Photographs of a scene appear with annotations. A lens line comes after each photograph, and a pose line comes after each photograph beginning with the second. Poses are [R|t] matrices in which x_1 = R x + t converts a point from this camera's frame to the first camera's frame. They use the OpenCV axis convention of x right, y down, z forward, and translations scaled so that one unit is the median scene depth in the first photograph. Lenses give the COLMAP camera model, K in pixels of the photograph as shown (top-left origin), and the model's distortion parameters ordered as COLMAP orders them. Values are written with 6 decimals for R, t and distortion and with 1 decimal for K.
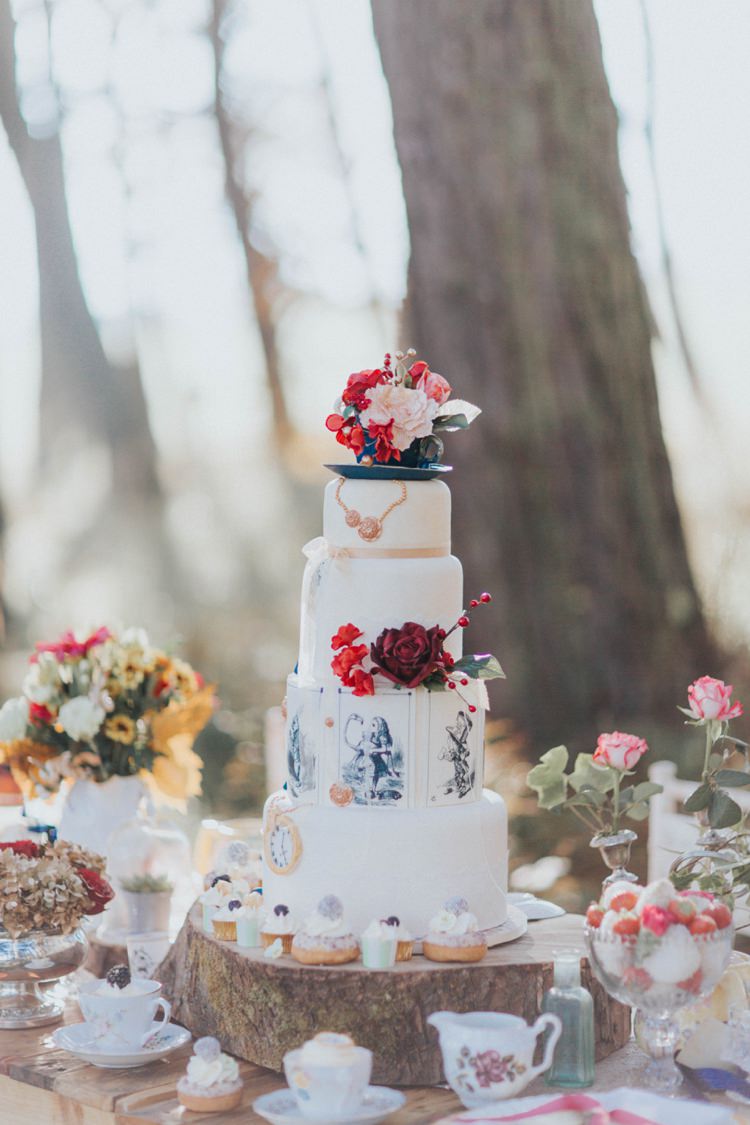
lens RADIAL K [[2775.1, 0, 375.0], [0, 2775.1, 562.5], [0, 0, 1]] dist [-0.071190, -0.046957]
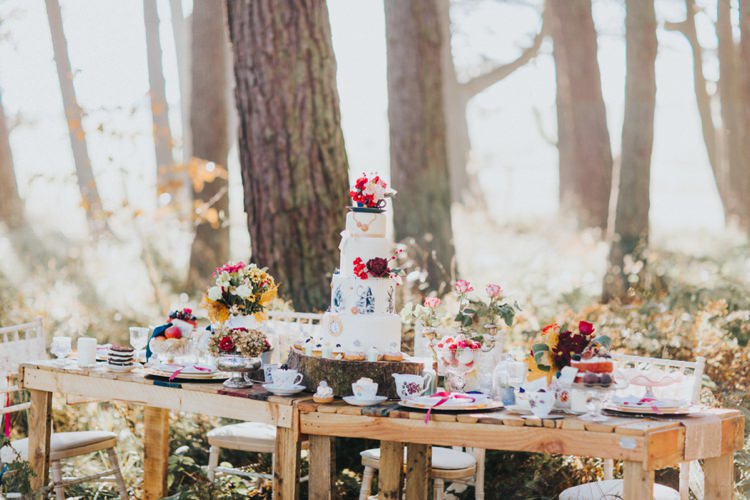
lens RADIAL K [[1850.1, 0, 375.0], [0, 1850.1, 250.0], [0, 0, 1]] dist [-0.071190, -0.046957]
pose [[0.977235, 0.028866, 0.210185, -0.419416], [-0.022745, 0.999245, -0.031483, 0.077026], [-0.210935, 0.025986, 0.977155, -1.033730]]
